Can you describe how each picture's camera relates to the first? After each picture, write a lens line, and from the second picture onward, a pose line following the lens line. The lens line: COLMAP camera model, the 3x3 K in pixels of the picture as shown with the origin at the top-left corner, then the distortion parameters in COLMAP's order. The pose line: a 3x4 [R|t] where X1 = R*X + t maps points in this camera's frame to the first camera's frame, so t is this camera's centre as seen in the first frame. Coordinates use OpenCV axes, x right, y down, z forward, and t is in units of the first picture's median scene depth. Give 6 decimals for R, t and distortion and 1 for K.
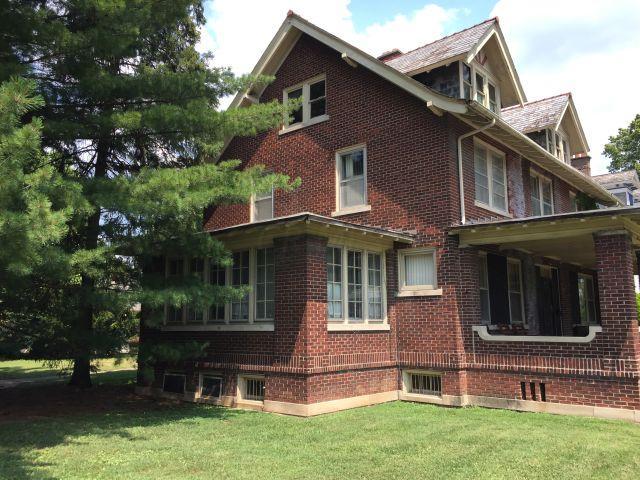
lens RADIAL K [[544.5, 0, 320.0], [0, 544.5, 240.0], [0, 0, 1]] dist [0.075318, -0.080489]
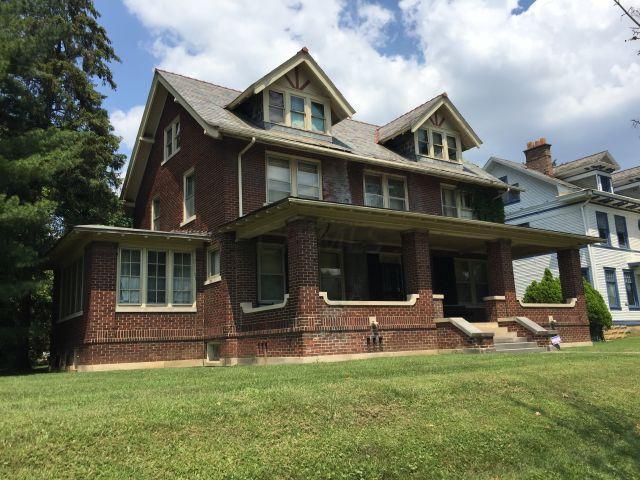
lens RADIAL K [[544.5, 0, 320.0], [0, 544.5, 240.0], [0, 0, 1]] dist [0.075318, -0.080489]
pose [[0.964116, -0.086963, -0.250833, 0.757117], [0.078210, 0.995935, -0.044673, 0.080799], [0.253699, 0.023452, 0.966999, -0.158585]]
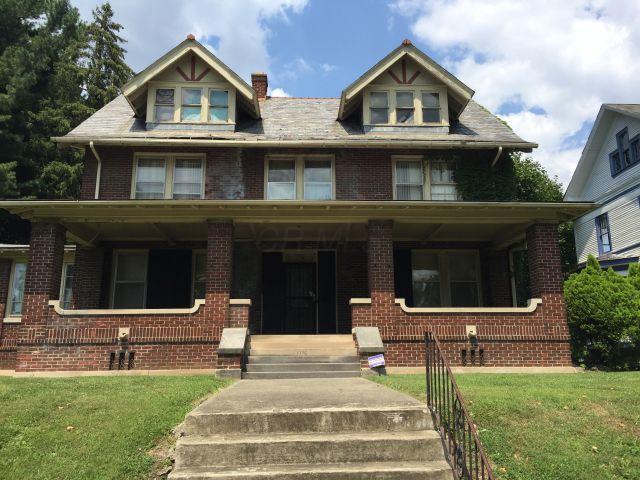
lens RADIAL K [[544.5, 0, 320.0], [0, 544.5, 240.0], [0, 0, 1]] dist [0.075318, -0.080489]
pose [[0.682095, -0.165331, -0.712328, 1.493084], [0.114726, 0.986238, -0.119049, 0.196557], [0.722208, -0.000520, 0.691676, 0.527429]]
